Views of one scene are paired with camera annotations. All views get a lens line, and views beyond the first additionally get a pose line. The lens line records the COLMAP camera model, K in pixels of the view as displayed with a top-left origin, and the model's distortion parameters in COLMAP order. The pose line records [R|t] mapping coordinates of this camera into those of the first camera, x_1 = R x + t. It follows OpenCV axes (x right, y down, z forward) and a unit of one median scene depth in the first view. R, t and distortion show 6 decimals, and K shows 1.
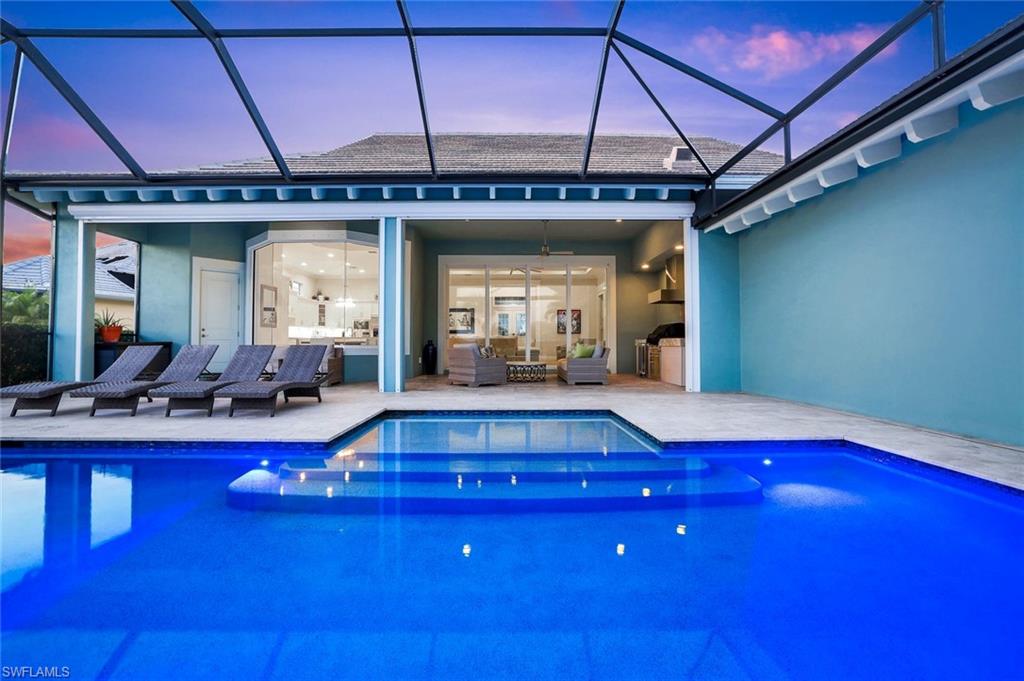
lens RADIAL K [[447.9, 0, 500.9], [0, 447.9, 338.6], [0, 0, 1]] dist [-0.015803, -0.000236]
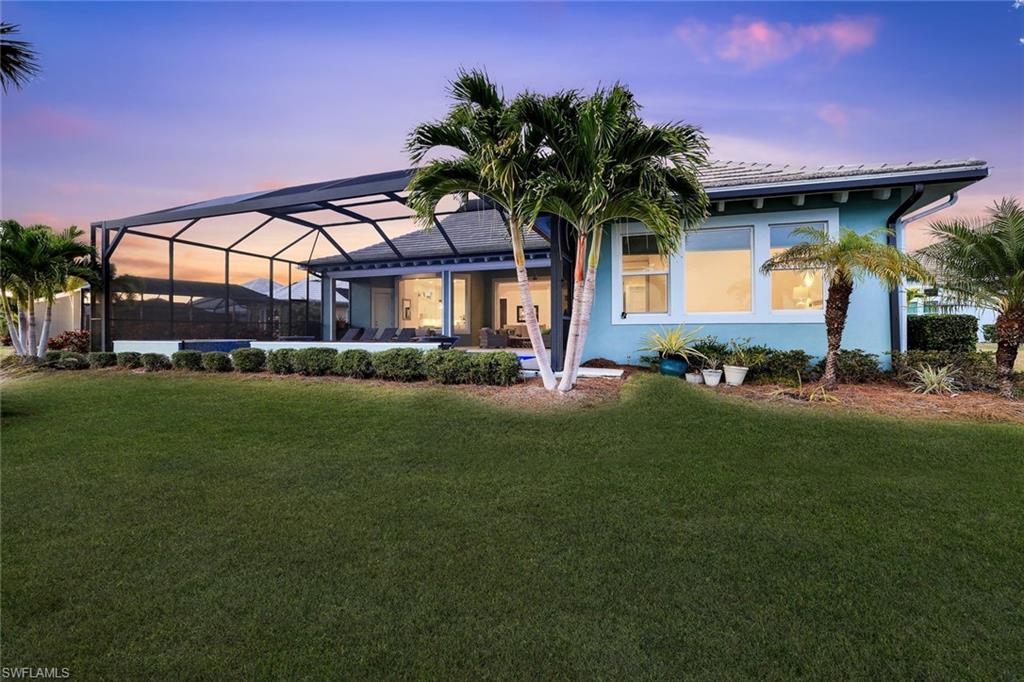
lens RADIAL K [[447.9, 0, 500.9], [0, 447.9, 339.1], [0, 0, 1]] dist [-0.015803, -0.000236]
pose [[0.938561, 0.005637, -0.345067, 0.650085], [0.004206, 0.999605, 0.027771, 0.006073], [0.345088, -0.027517, 0.938167, -0.834388]]
